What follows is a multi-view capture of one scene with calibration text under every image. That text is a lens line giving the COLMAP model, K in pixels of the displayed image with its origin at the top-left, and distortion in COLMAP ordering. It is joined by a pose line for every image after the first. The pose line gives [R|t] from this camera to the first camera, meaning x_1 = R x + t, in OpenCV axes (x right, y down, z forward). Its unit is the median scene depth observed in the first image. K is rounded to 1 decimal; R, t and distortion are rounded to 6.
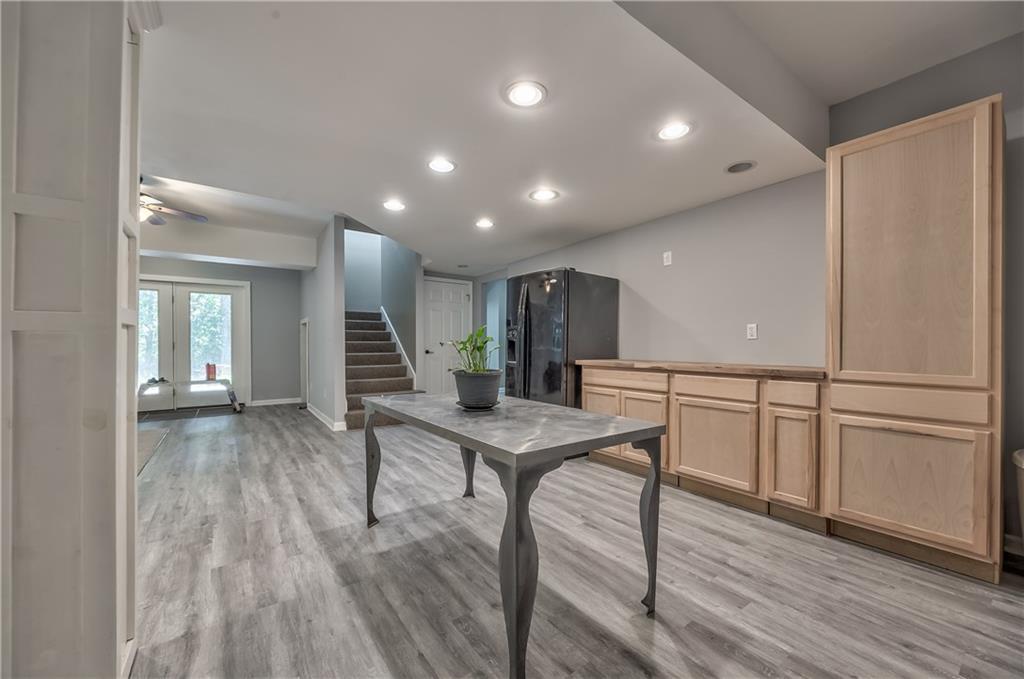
lens RADIAL K [[397.5, 0, 516.4], [0, 397.5, 348.6], [0, 0, 1]] dist [-0.000879, -0.000096]
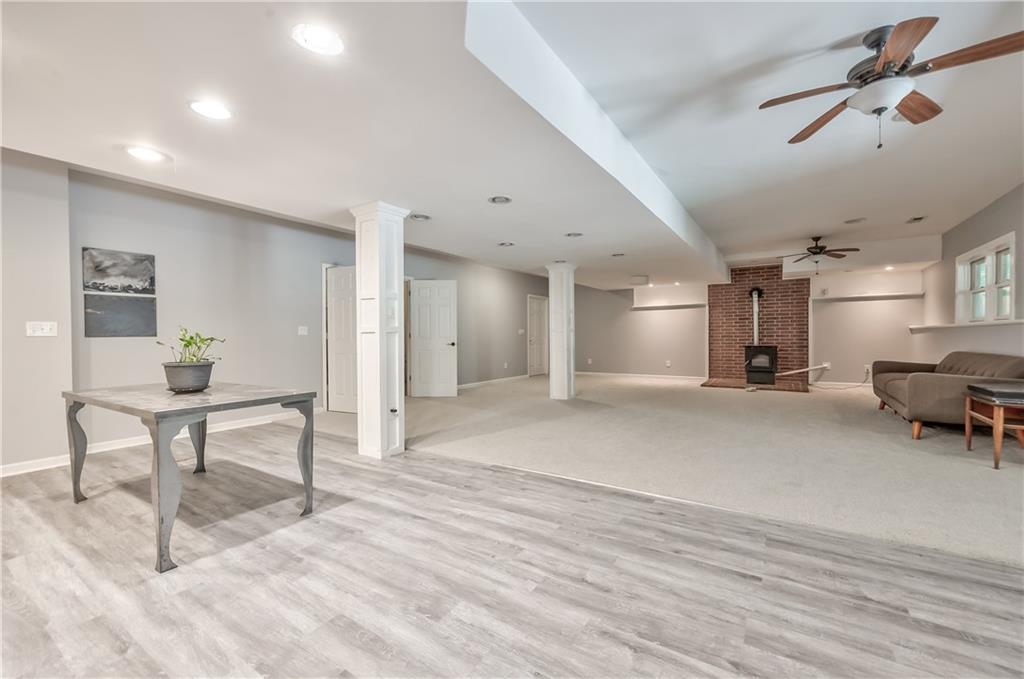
lens RADIAL K [[403.8, 0, 553.8], [0, 403.8, 339.2], [0, 0, 1]] dist [-0.002353, -0.000404]
pose [[-0.905098, 0.011204, -0.425055, -0.435783], [0.006059, 0.999891, 0.013455, -0.022535], [0.425160, 0.009603, -0.905067, 1.920828]]
